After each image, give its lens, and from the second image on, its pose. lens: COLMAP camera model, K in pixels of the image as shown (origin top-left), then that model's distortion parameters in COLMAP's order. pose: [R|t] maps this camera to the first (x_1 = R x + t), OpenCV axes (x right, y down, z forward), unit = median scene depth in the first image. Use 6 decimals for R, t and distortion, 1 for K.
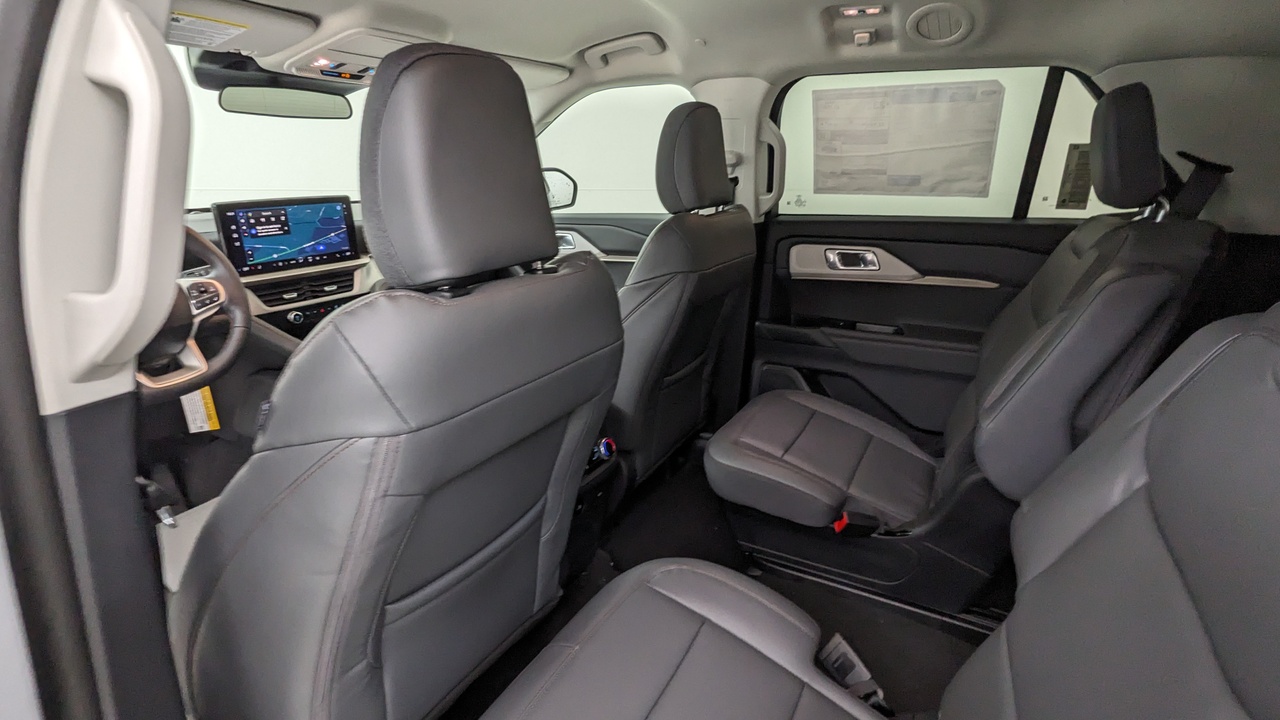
lens RADIAL K [[615.3, 0, 637.9], [0, 615.3, 357.2], [0, 0, 1]] dist [-0.001381, -0.001404]
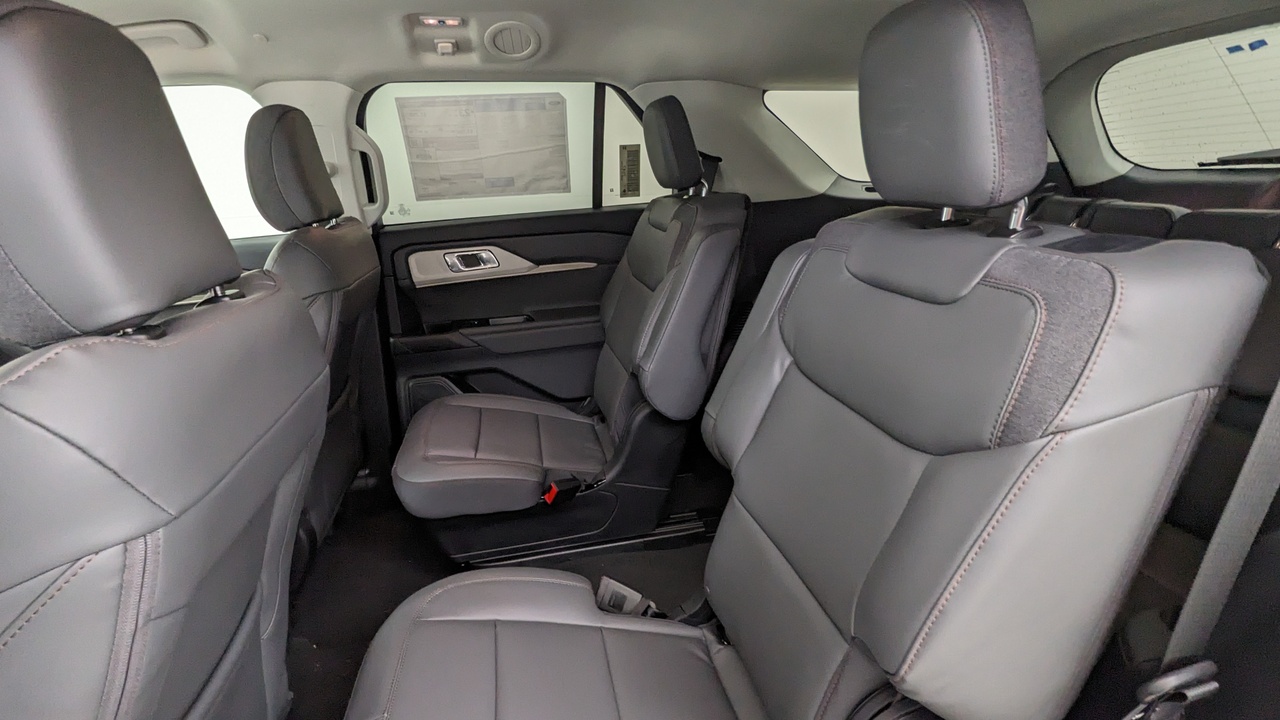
lens RADIAL K [[615.3, 0, 637.9], [0, 615.3, 357.2], [0, 0, 1]] dist [-0.001381, -0.001404]
pose [[0.761683, -0.224490, 0.607818, -0.121052], [0.239080, 0.969243, 0.058377, 0.007929], [-0.602229, 0.100852, 0.791927, 0.023182]]
